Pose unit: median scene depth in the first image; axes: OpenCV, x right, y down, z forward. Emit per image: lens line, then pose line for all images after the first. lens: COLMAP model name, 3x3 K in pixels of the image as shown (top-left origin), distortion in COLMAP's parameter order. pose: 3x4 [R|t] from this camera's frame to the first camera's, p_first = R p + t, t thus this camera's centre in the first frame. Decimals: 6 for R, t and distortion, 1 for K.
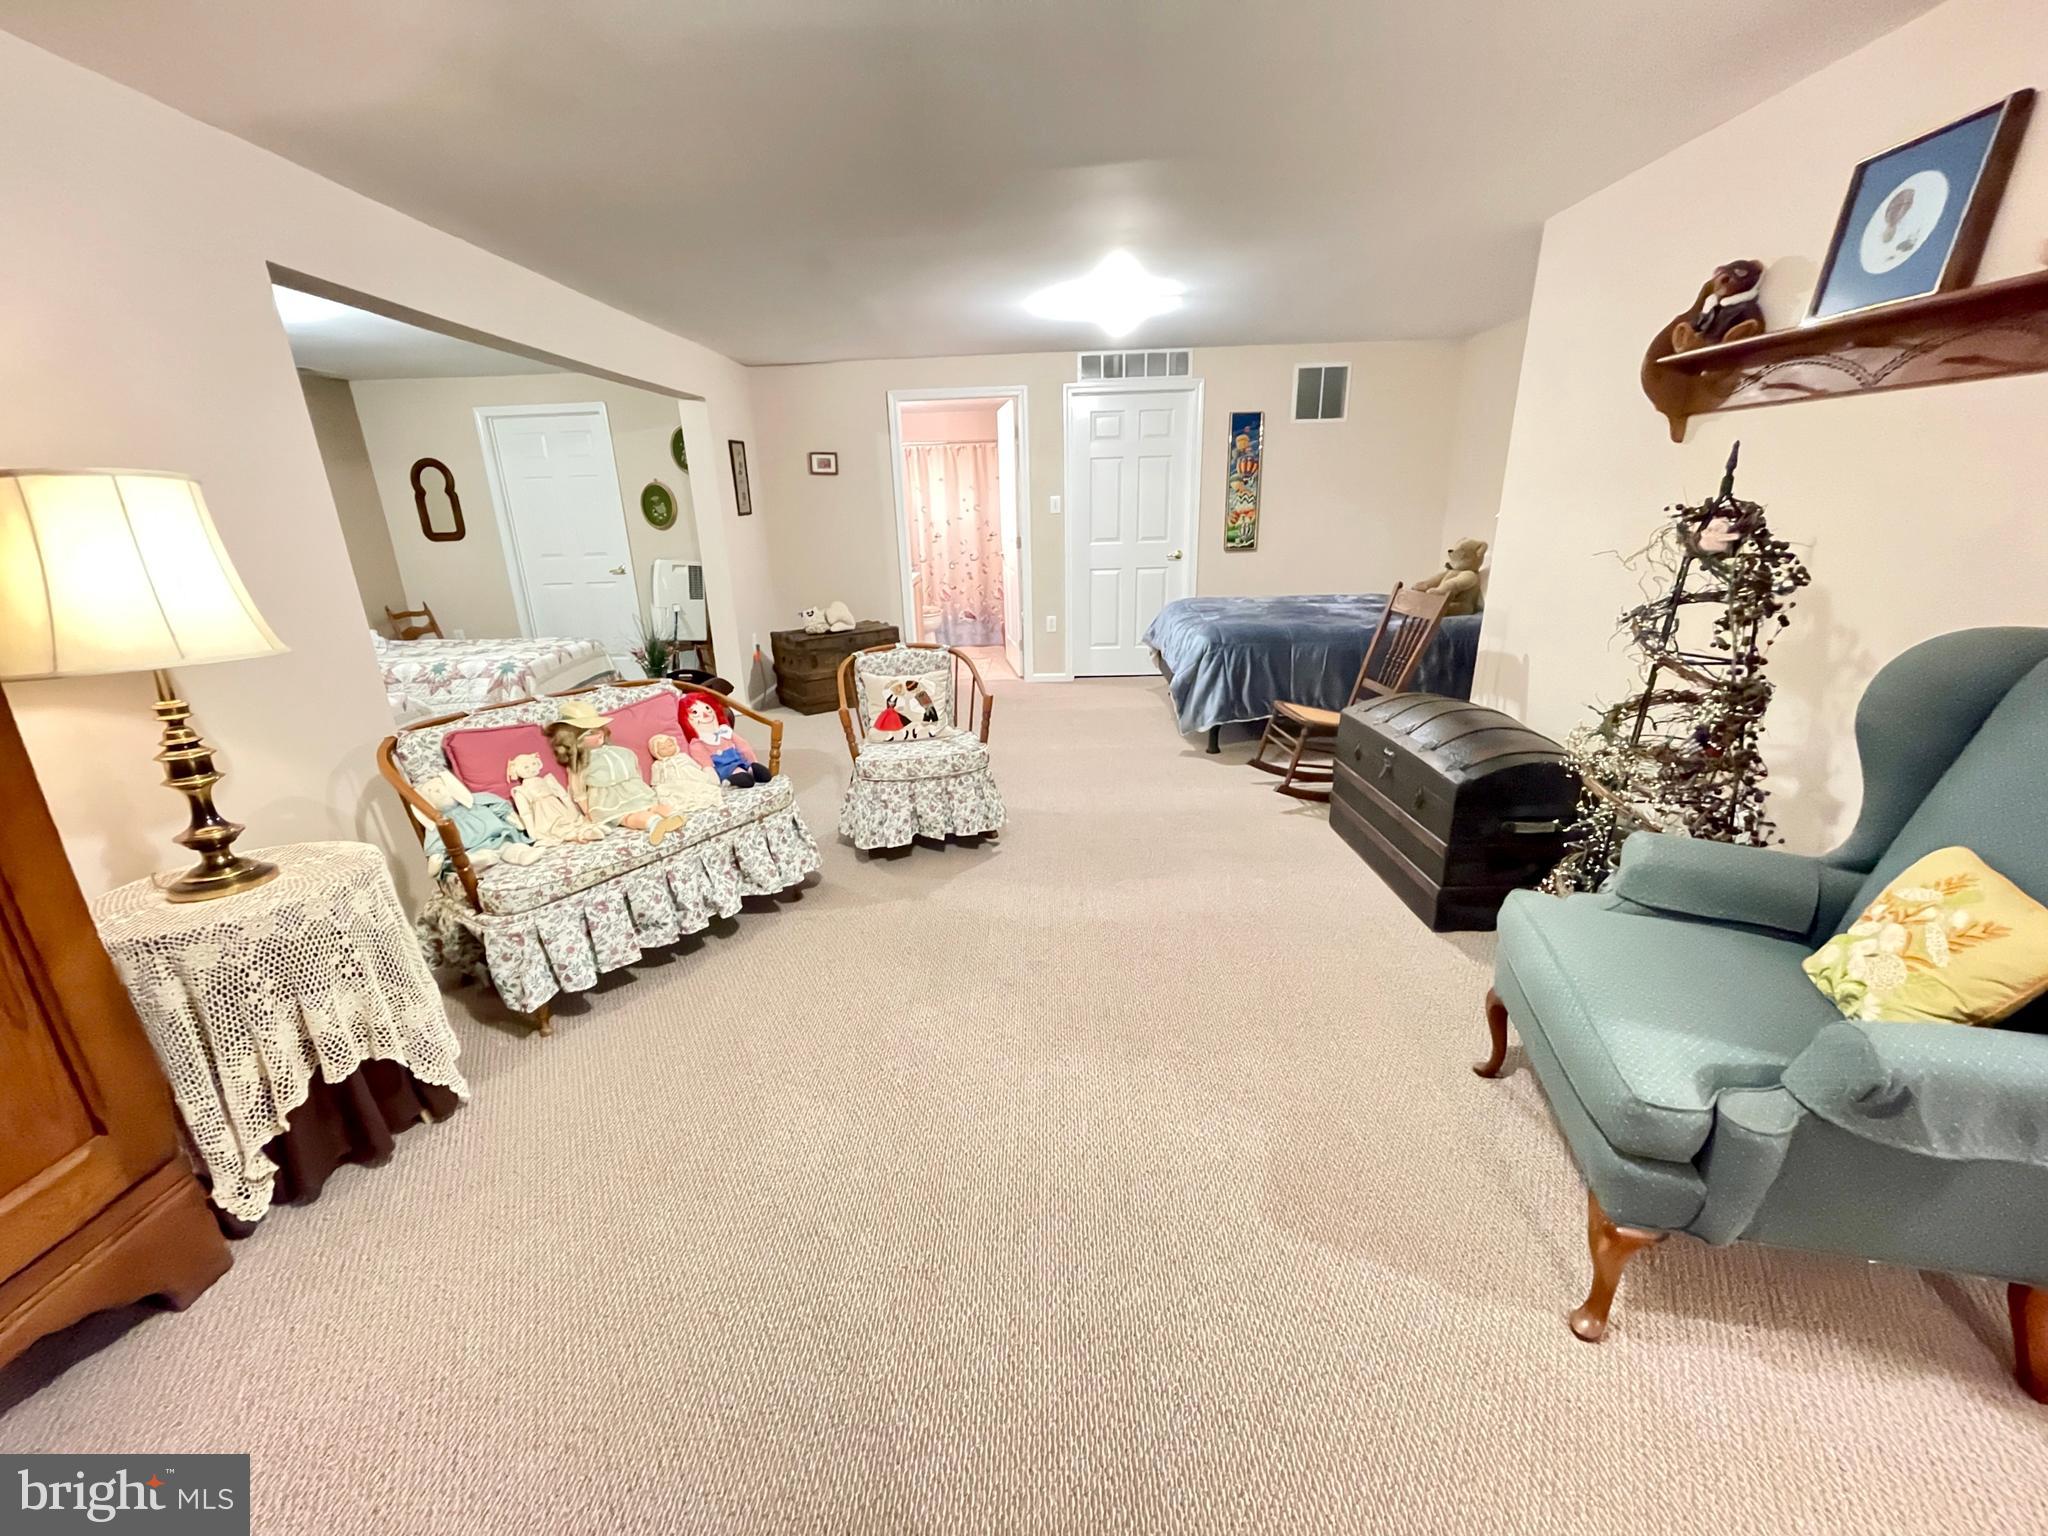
lens RADIAL K [[828.6, 0, 1015.4], [0, 828.6, 769.7], [0, 0, 1]] dist [-0.005182, 0.000888]
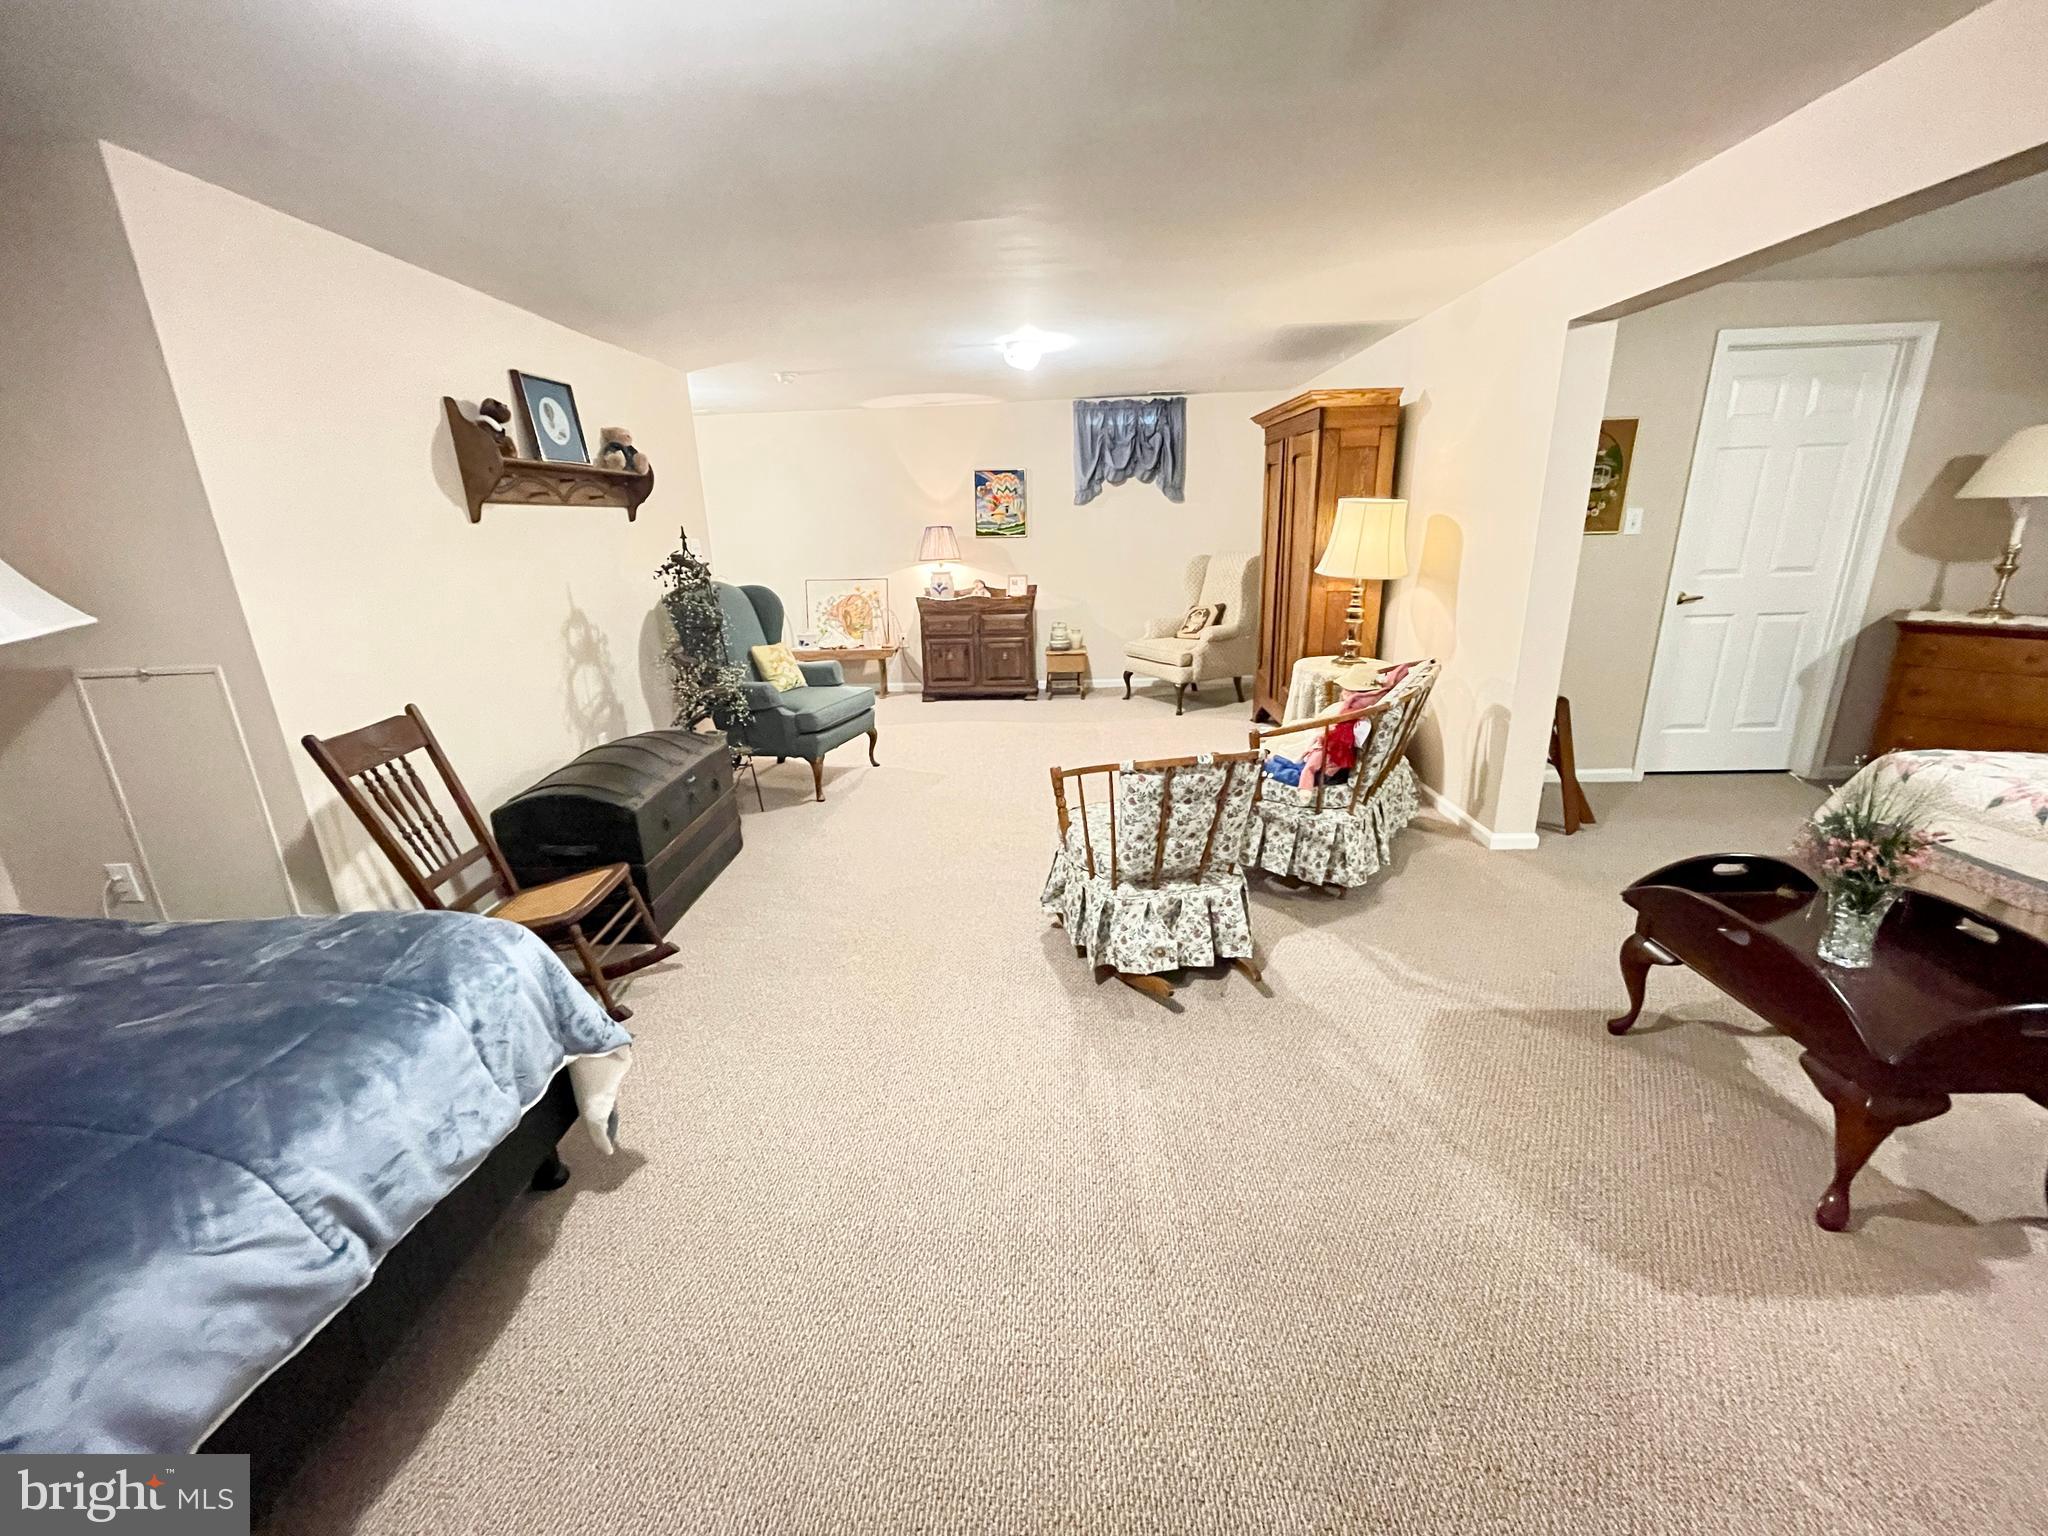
lens RADIAL K [[828.6, 0, 1015.4], [0, 828.6, 769.7], [0, 0, 1]] dist [-0.005182, 0.000888]
pose [[-0.997810, 0.052033, 0.040829, -0.042915], [0.066053, 0.815567, 0.574880, -0.824637], [-0.003386, 0.576318, -0.817218, 2.430565]]
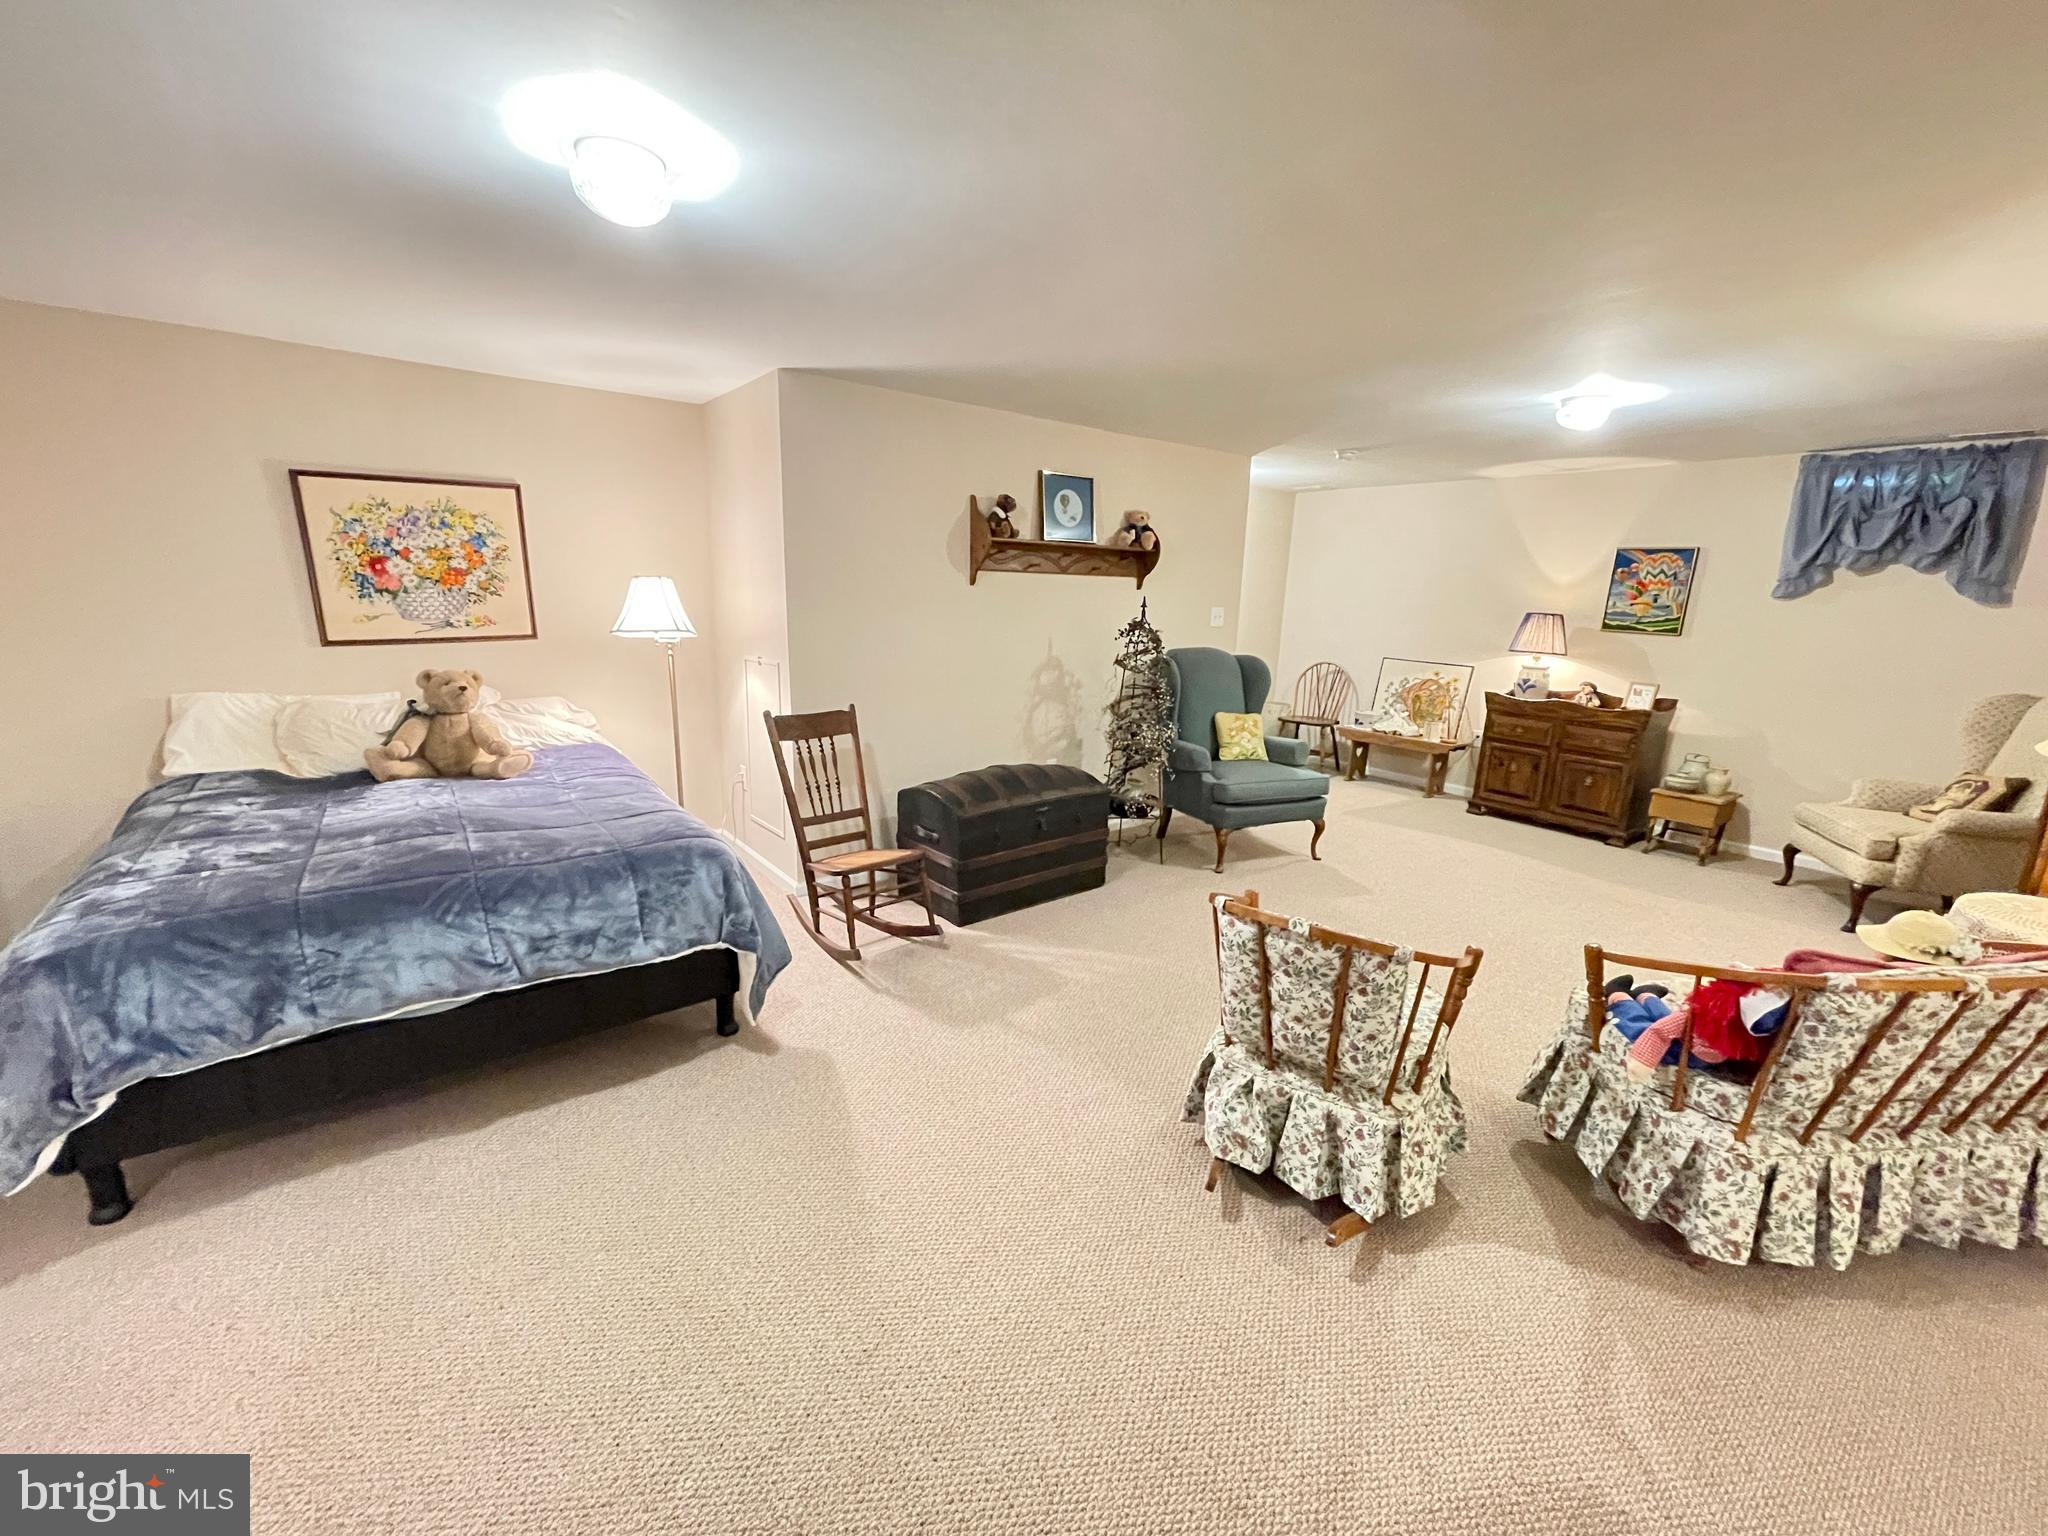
lens RADIAL K [[828.6, 0, 1015.4], [0, 828.6, 769.7], [0, 0, 1]] dist [-0.005182, 0.000888]
pose [[-0.627979, -0.157250, 0.762177, -0.646758], [0.238329, 0.893457, 0.380702, -0.743687], [-0.740838, 0.420722, -0.523595, 2.152707]]
